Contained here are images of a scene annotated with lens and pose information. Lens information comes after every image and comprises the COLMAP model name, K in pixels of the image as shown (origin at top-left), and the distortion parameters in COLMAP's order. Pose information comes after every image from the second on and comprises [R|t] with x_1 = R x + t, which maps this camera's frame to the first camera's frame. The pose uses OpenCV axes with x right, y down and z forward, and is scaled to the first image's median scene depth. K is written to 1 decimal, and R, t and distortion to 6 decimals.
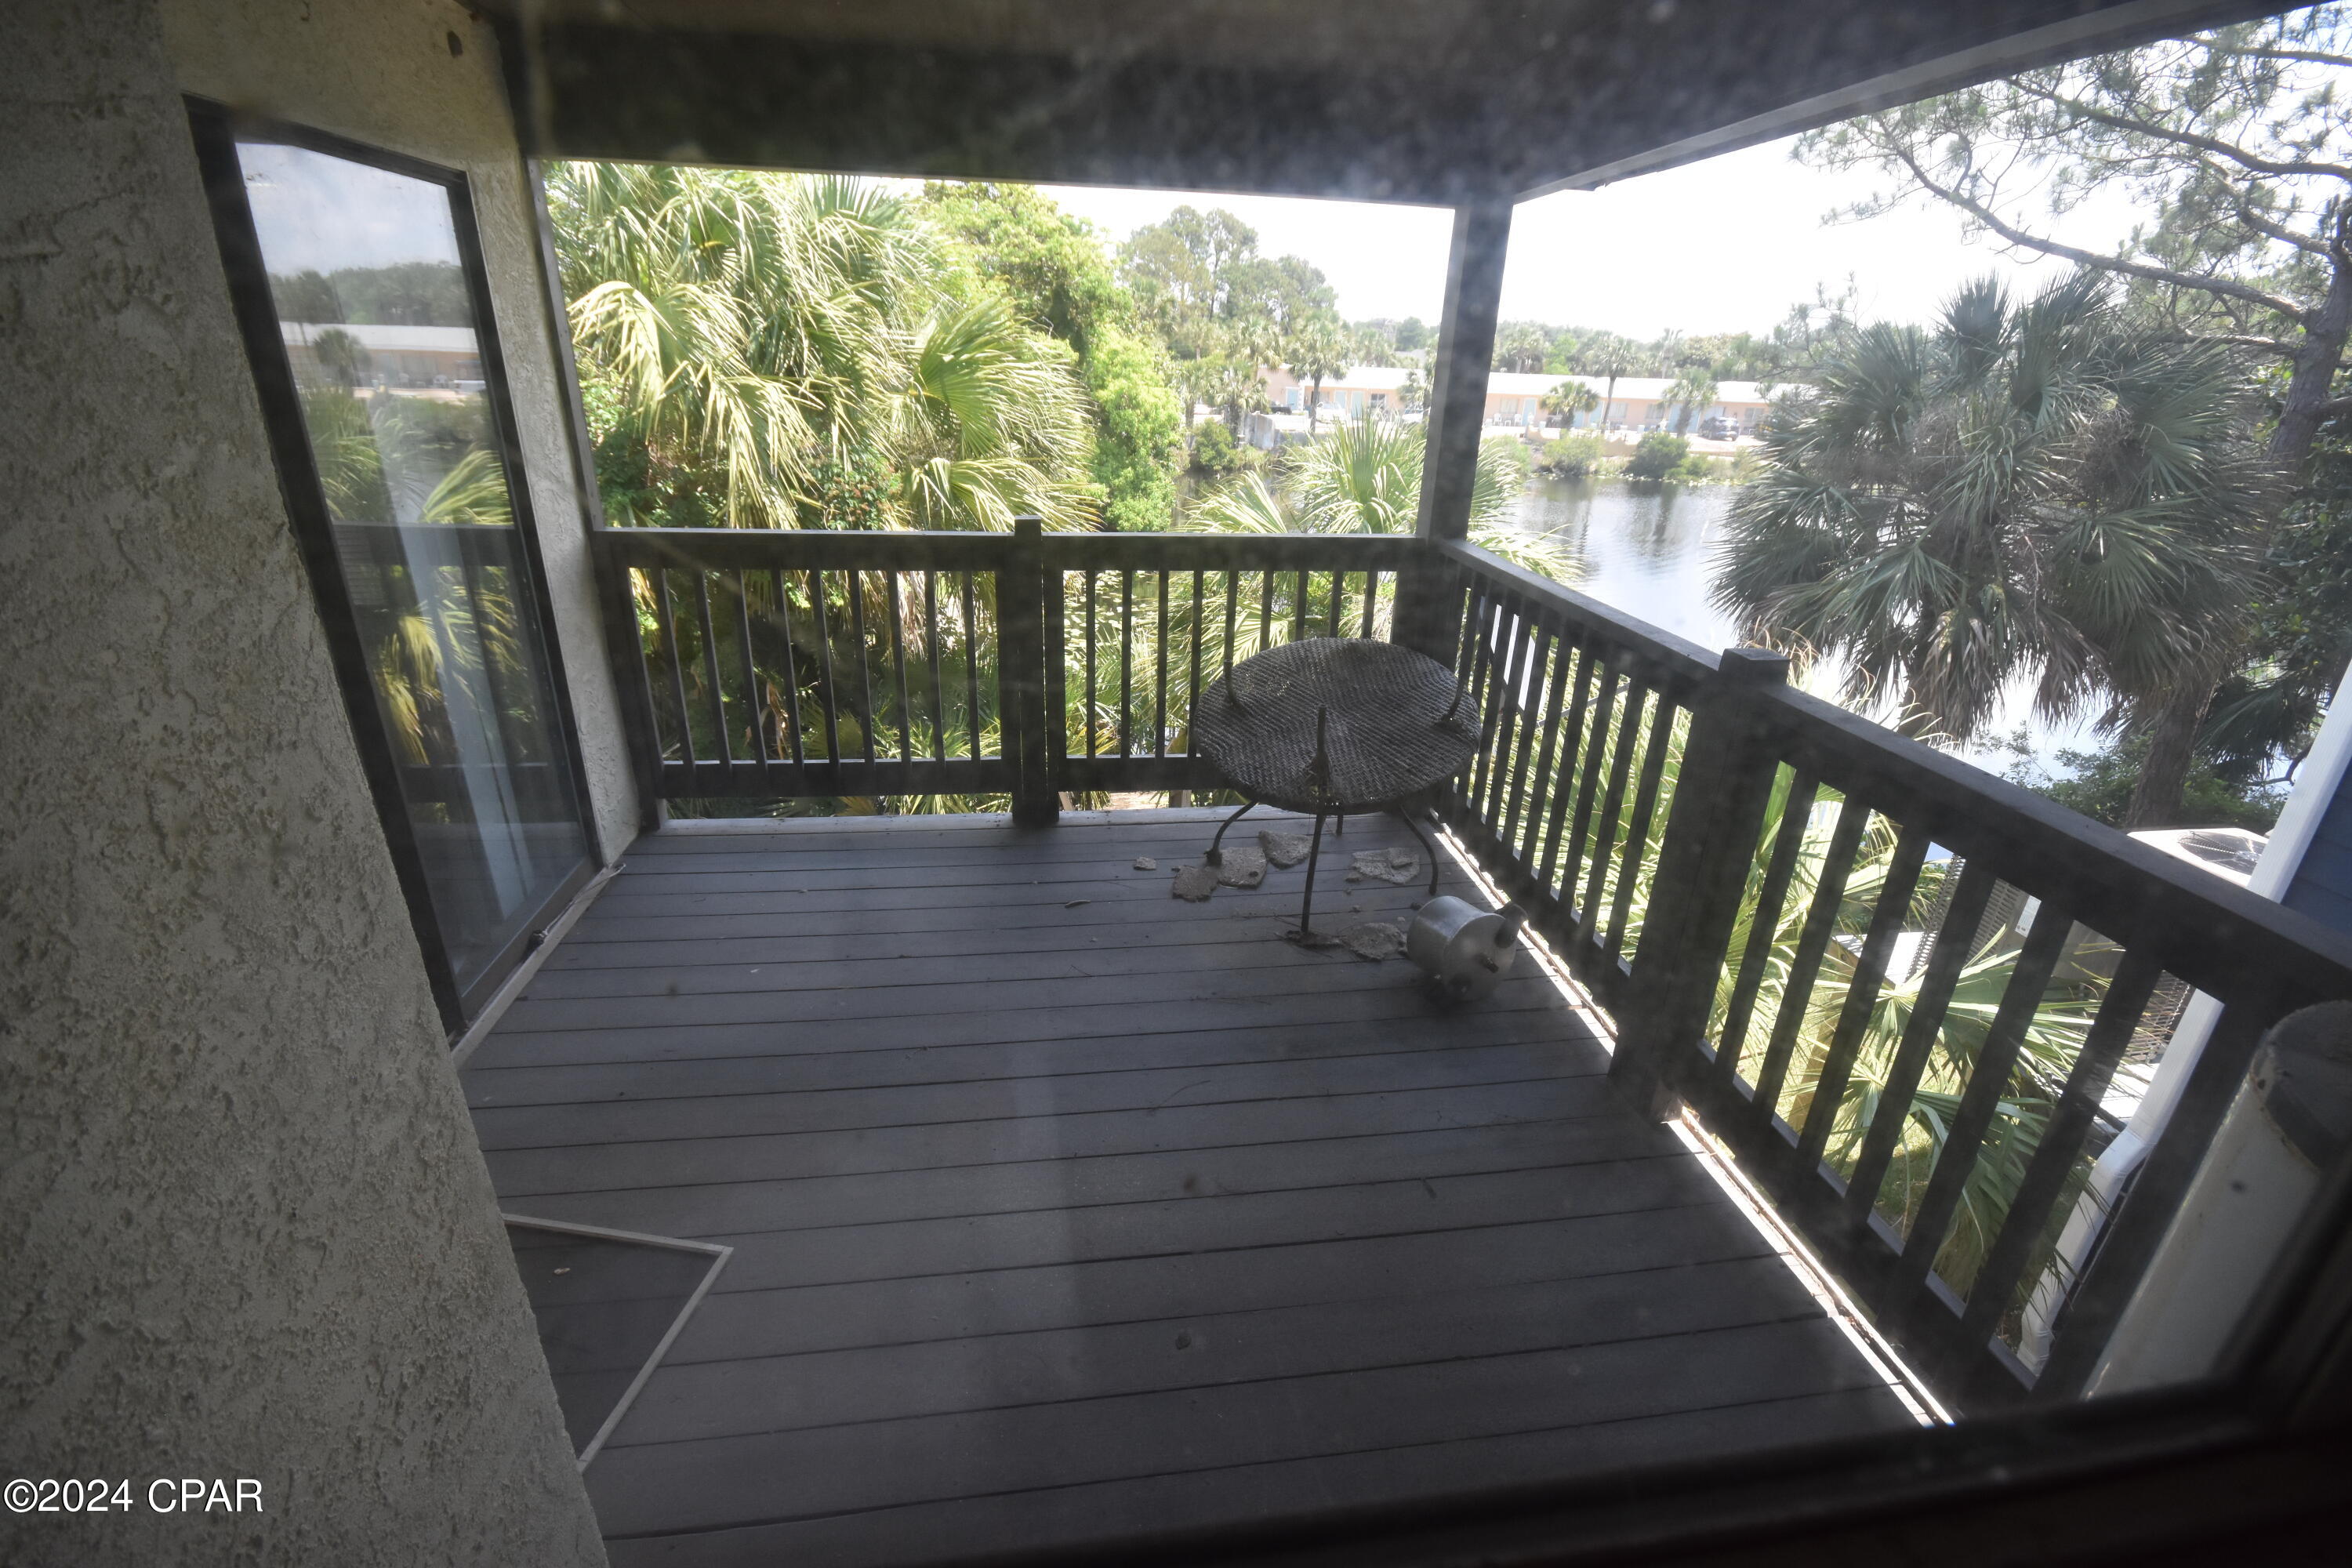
lens RADIAL K [[1060.5, 0, 1182.6], [0, 1060.5, 798.4], [0, 0, 1]] dist [-0.001171, -0.000449]
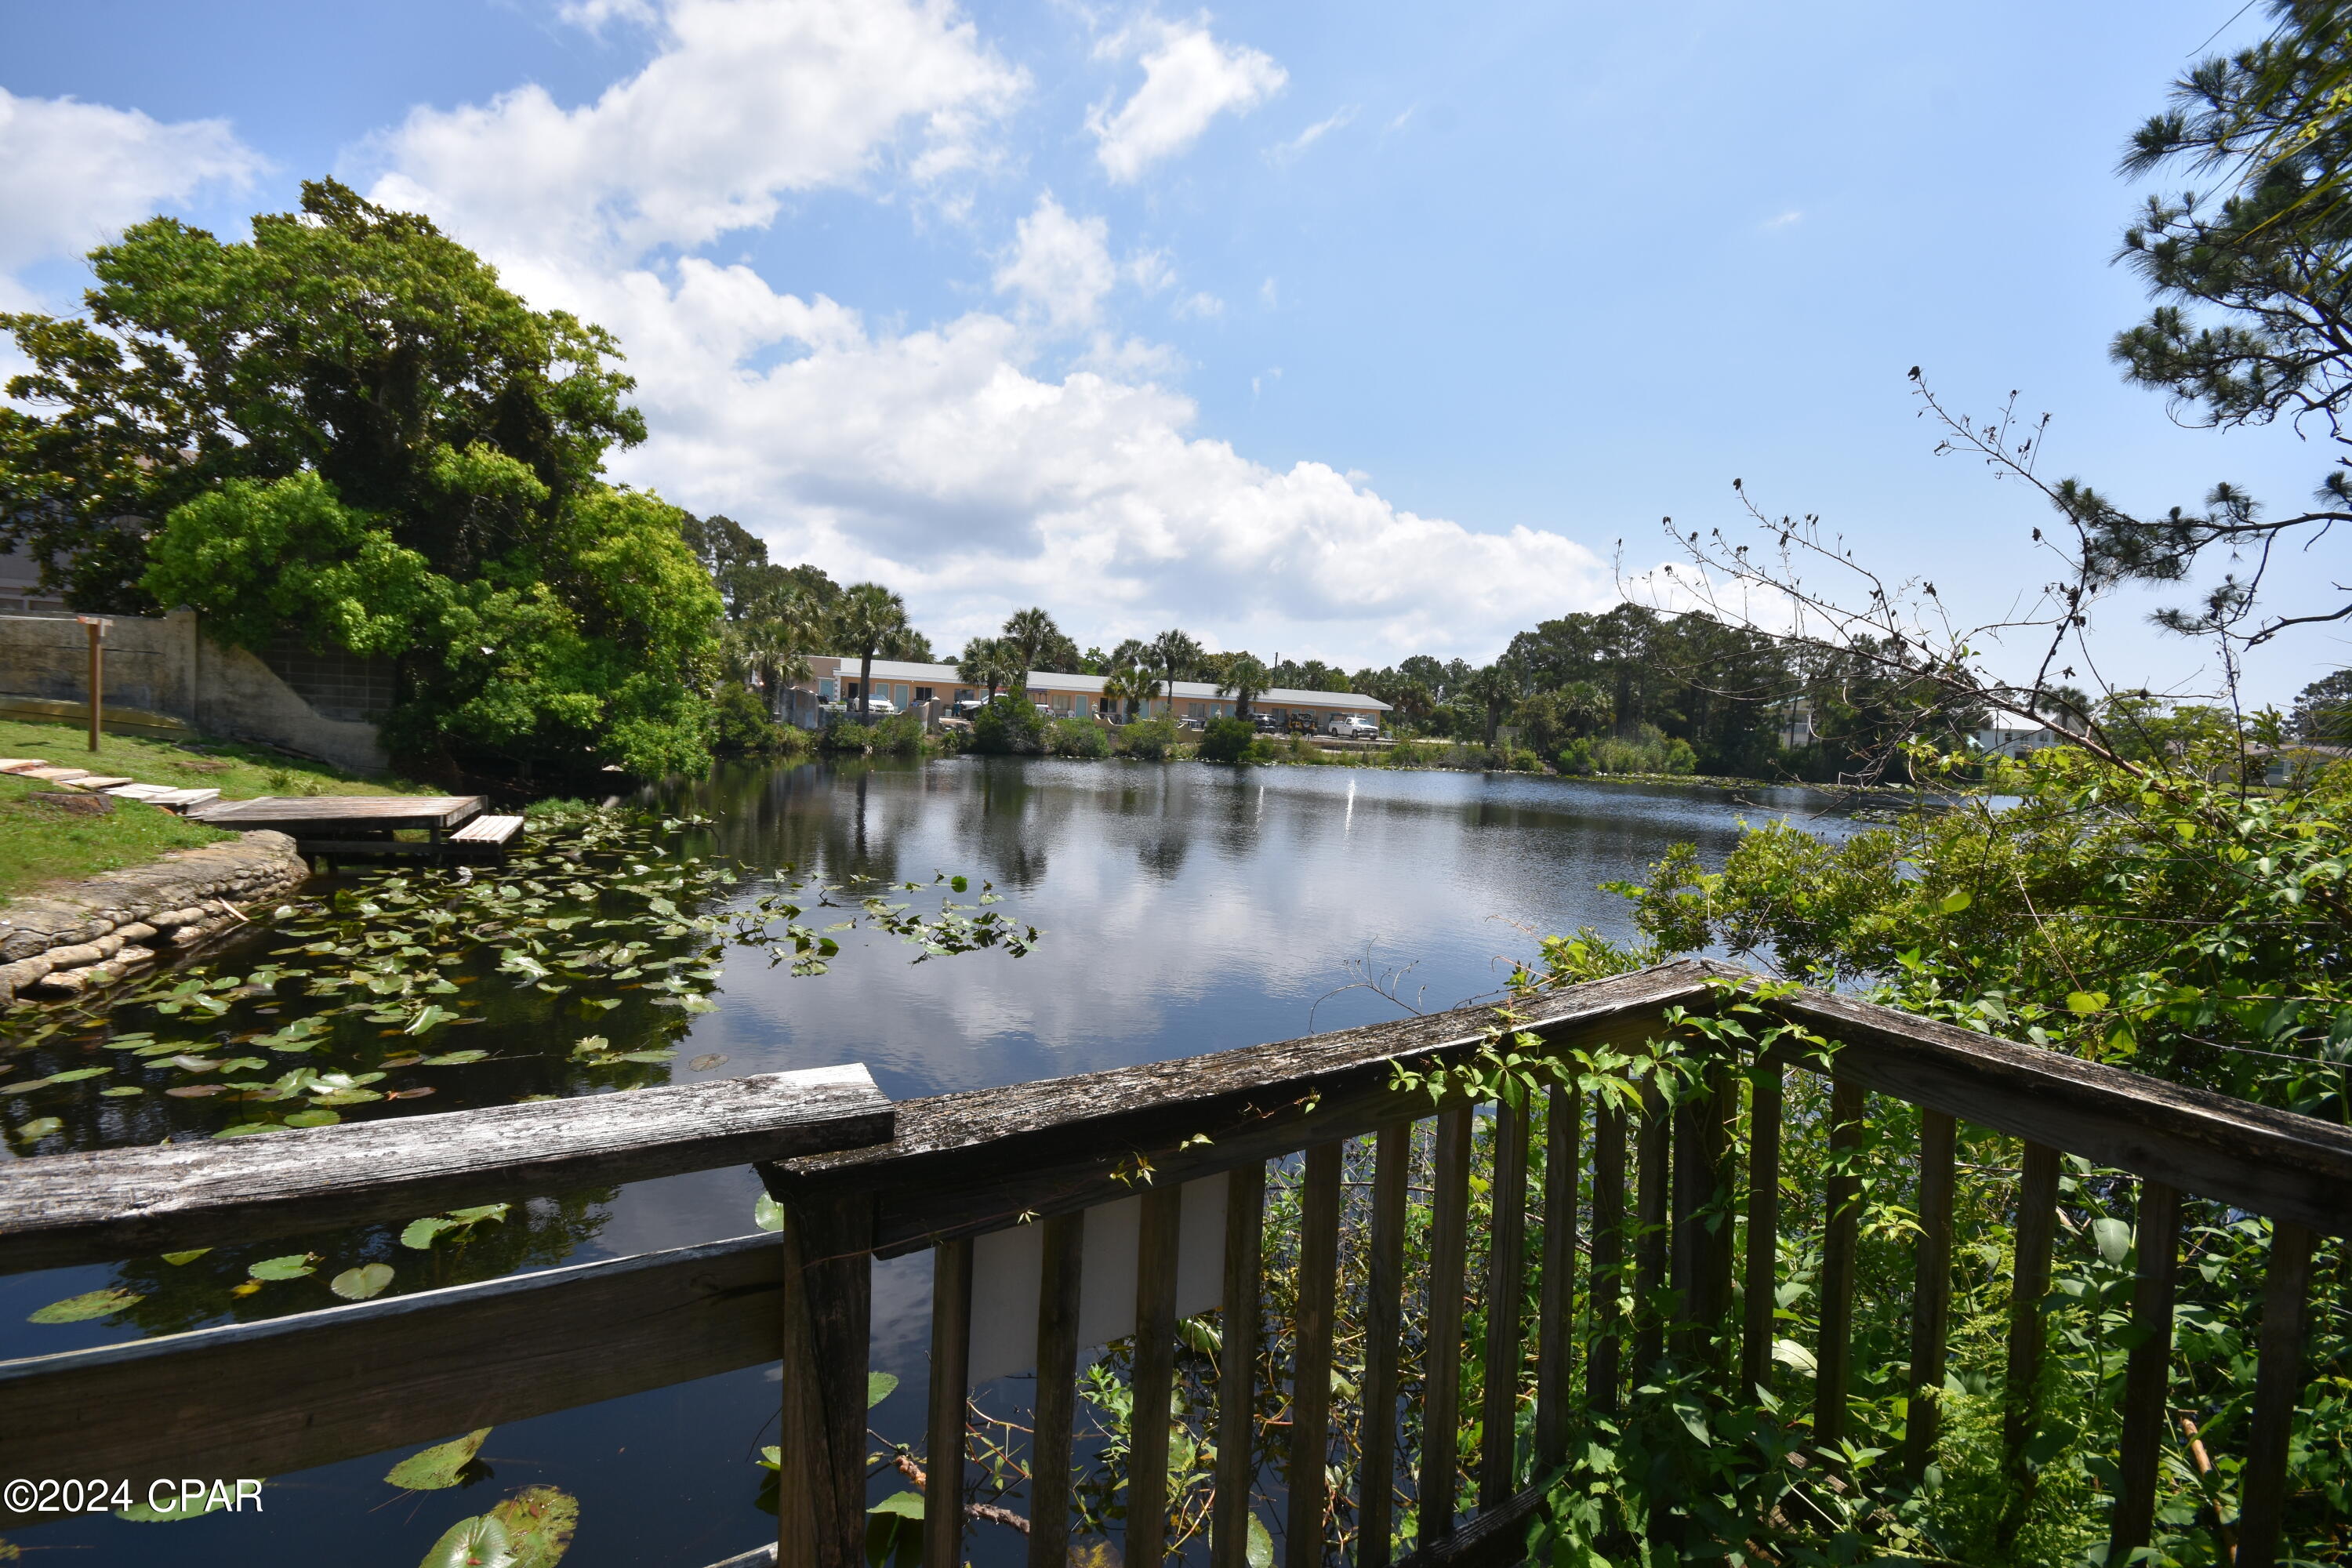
lens RADIAL K [[1060.5, 0, 1182.6], [0, 1060.5, 798.4], [0, 0, 1]] dist [-0.001171, -0.000449]
pose [[0.899860, -0.021018, 0.435672, -0.035507], [0.152899, 0.950659, -0.269943, -0.020660], [-0.408502, 0.309524, 0.858674, 0.336587]]
